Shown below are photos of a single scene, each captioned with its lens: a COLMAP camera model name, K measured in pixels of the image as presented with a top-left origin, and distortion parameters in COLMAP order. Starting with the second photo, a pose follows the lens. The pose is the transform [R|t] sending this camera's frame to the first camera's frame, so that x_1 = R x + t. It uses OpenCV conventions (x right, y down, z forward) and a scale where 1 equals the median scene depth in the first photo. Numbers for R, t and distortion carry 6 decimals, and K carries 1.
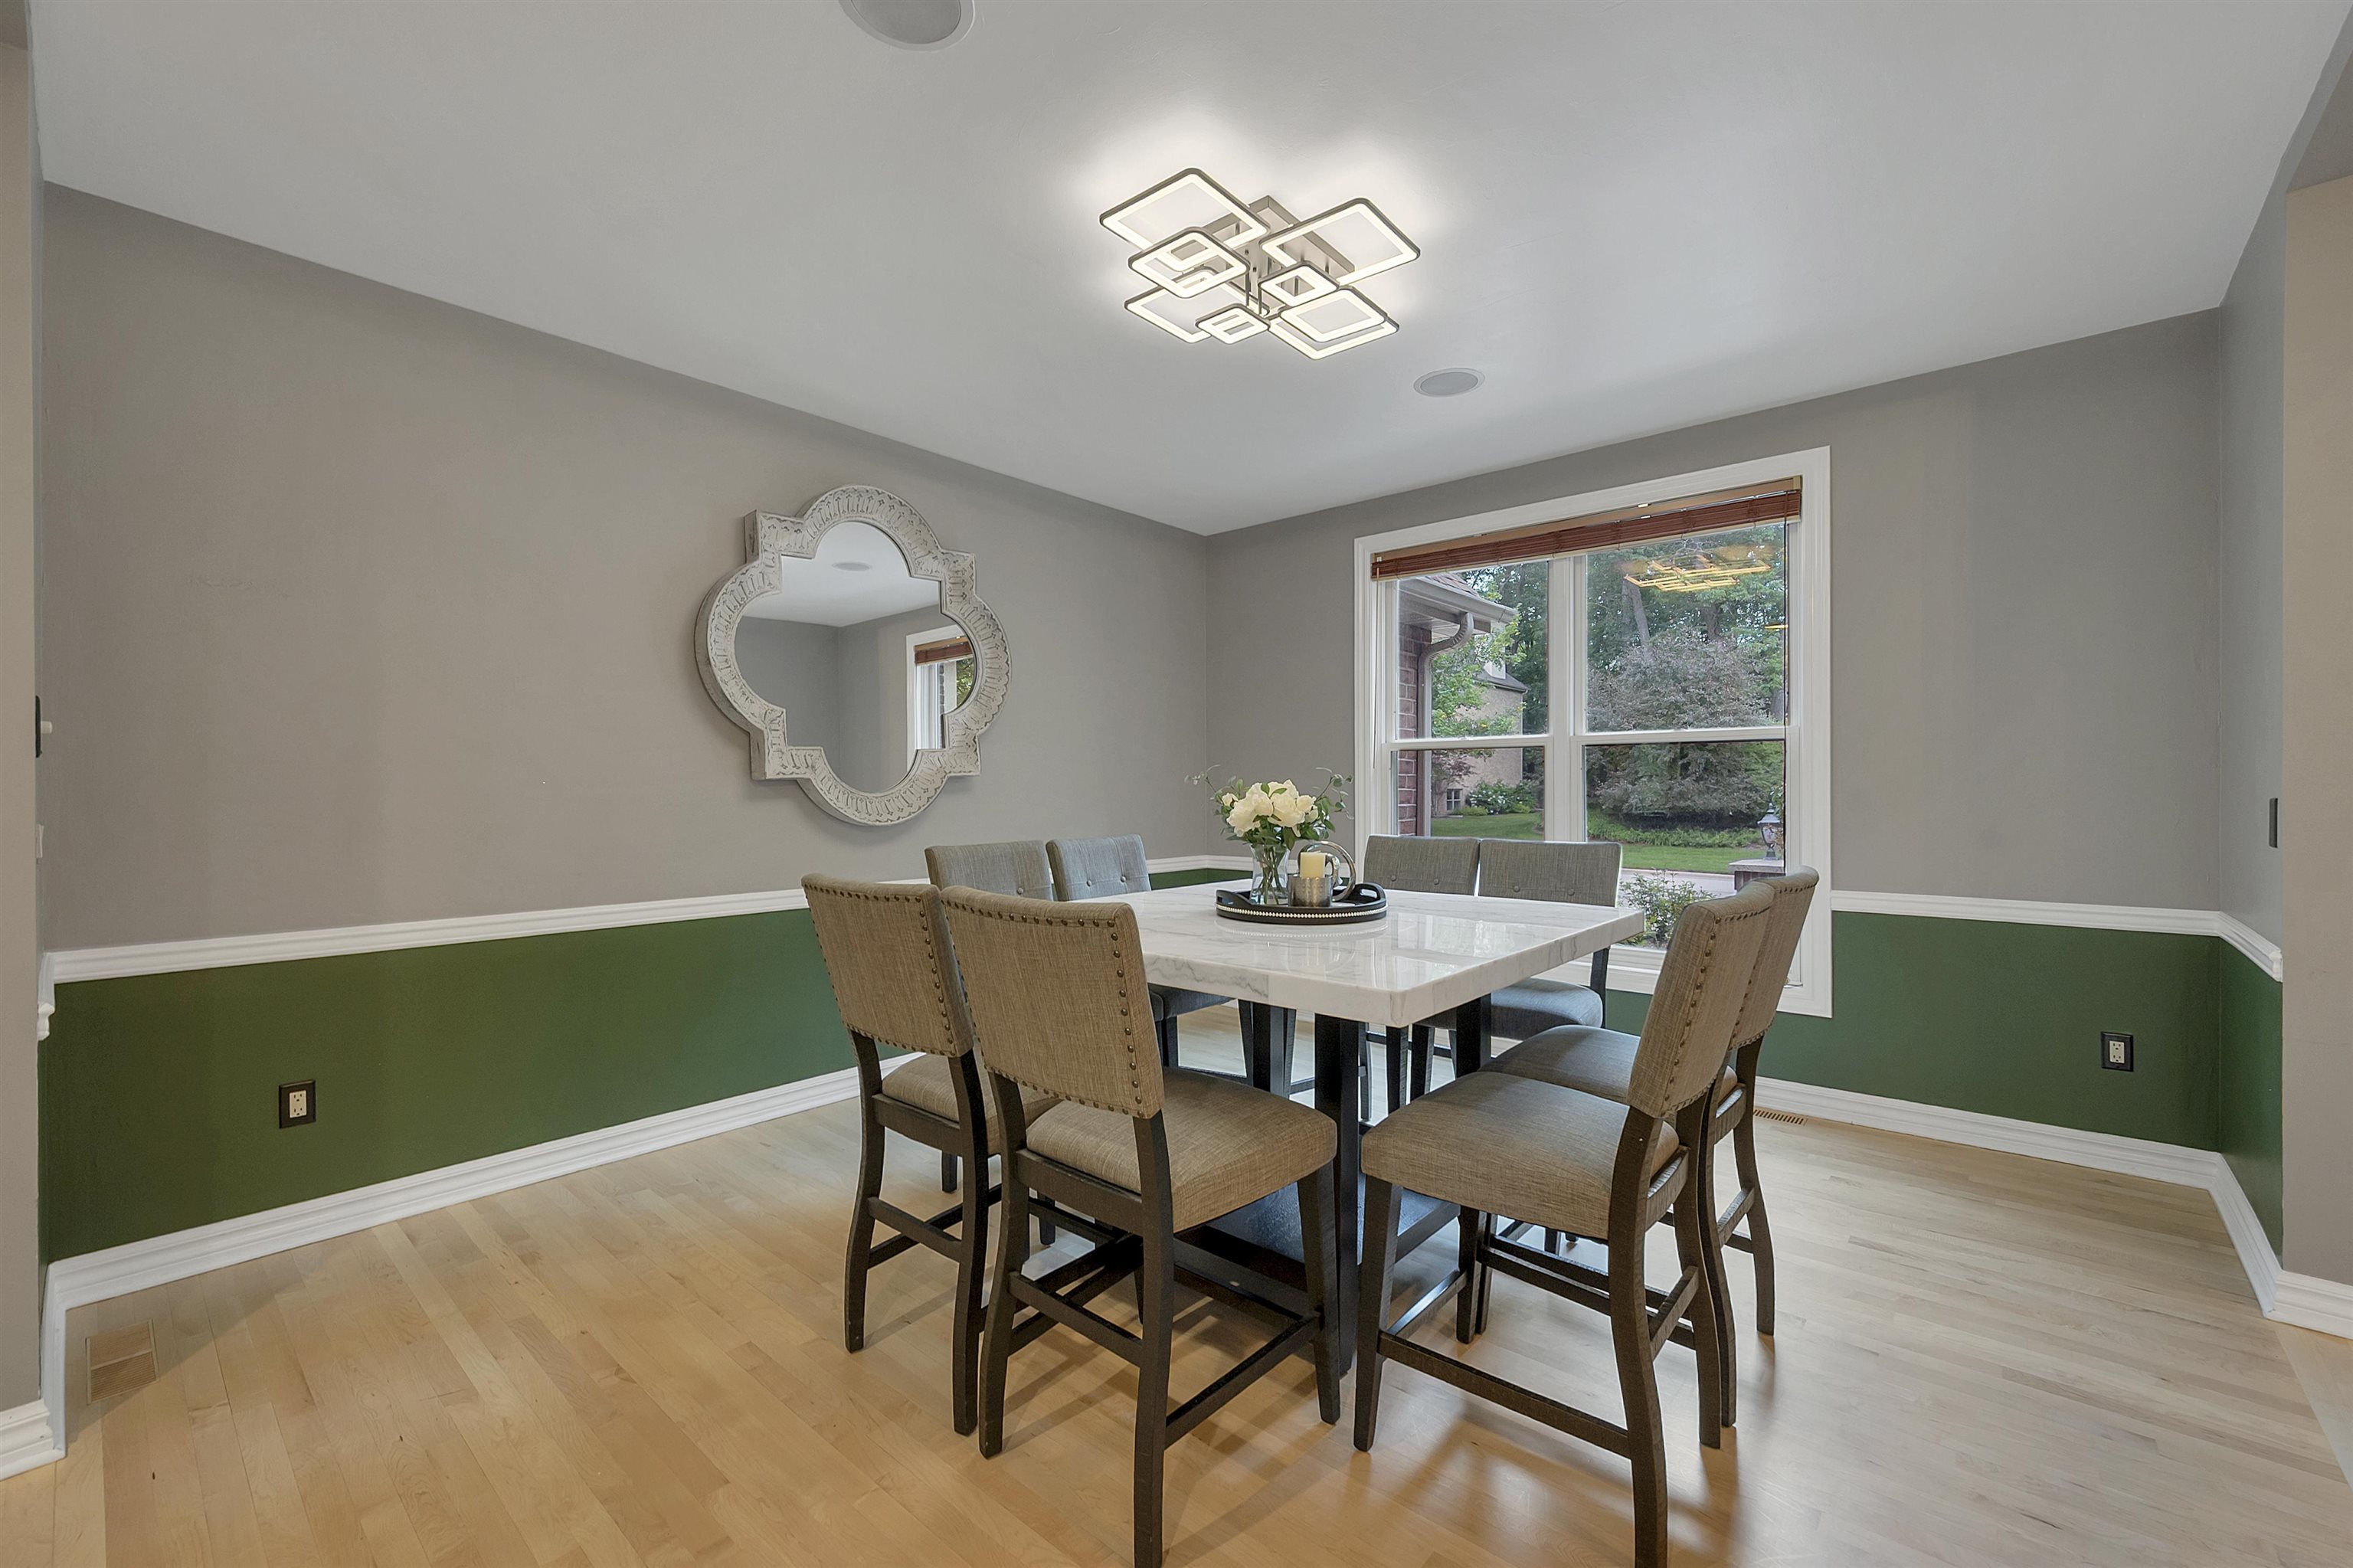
lens RADIAL K [[960.0, 0, 1176.5], [0, 960.0, 784.0], [0, 0, 1]] dist [-0.000937, -0.000047]
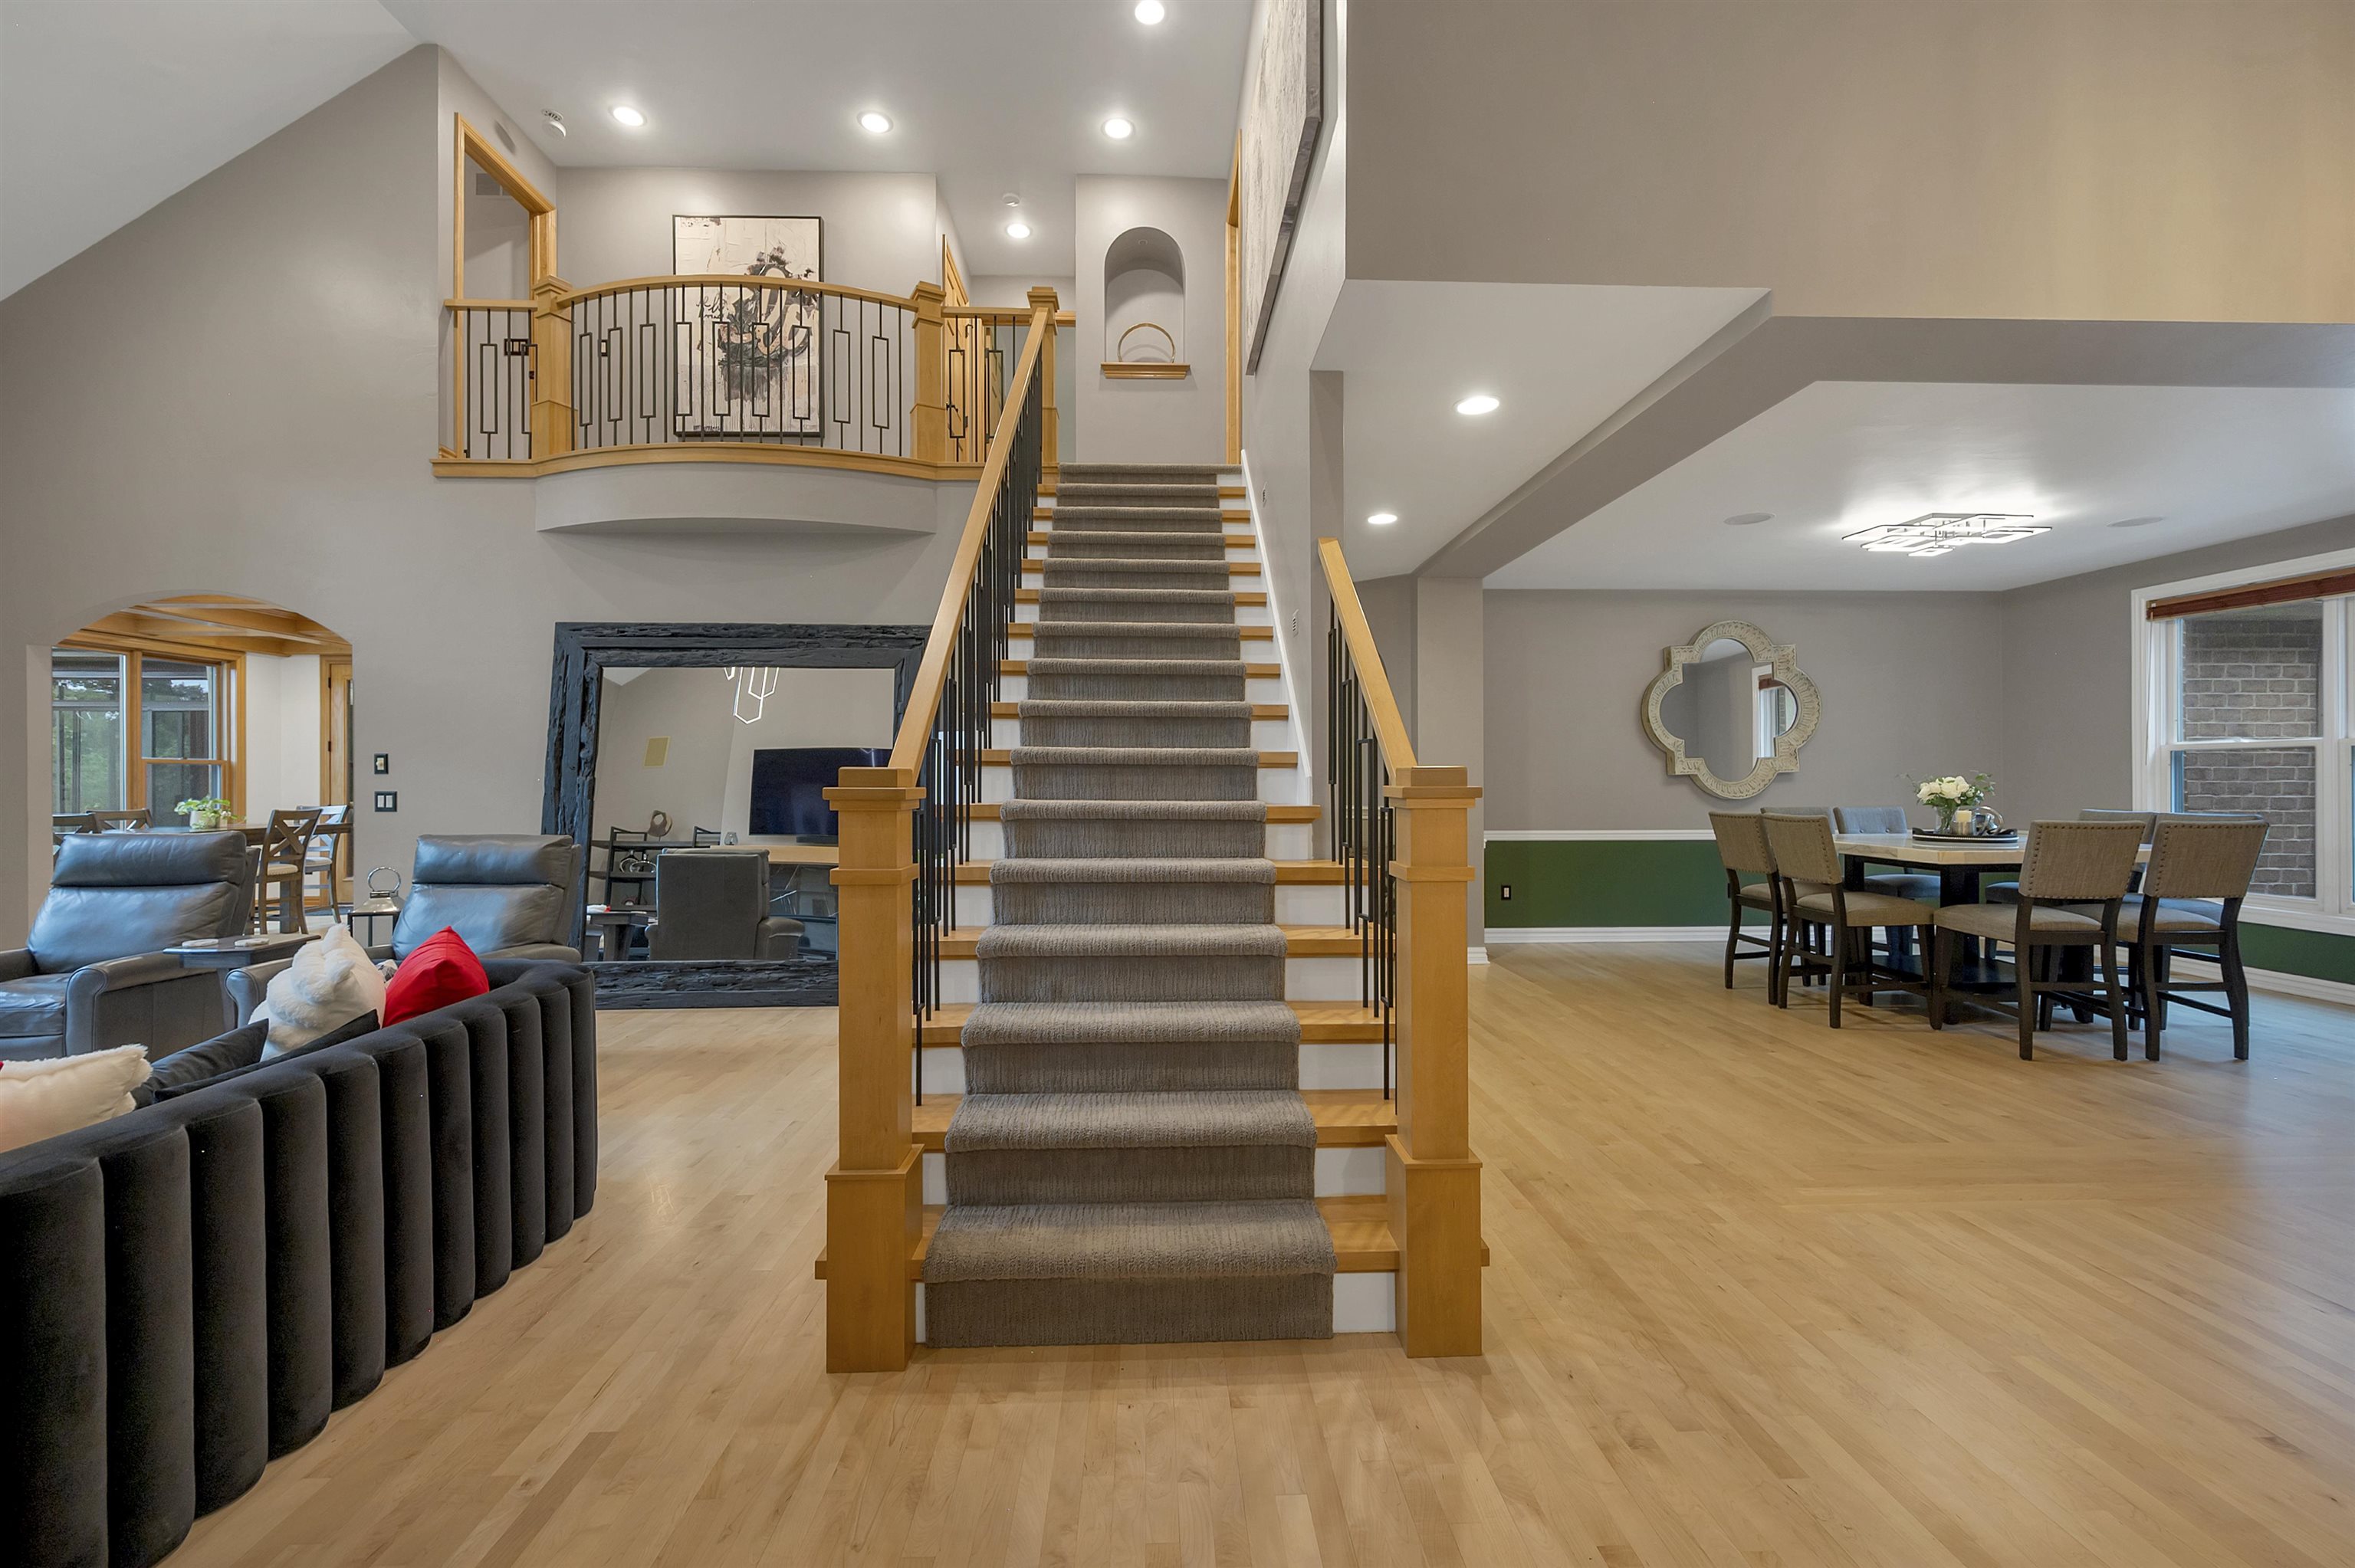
lens RADIAL K [[965.9, 0, 1186.2], [0, 965.9, 776.2], [0, 0, 1]] dist [-0.000610, -0.000072]
pose [[0.692548, -0.000378, -0.721372, 0.339260], [0.002158, 0.999996, 0.001548, -0.007950], [0.721369, -0.002629, 0.692546, -1.185662]]
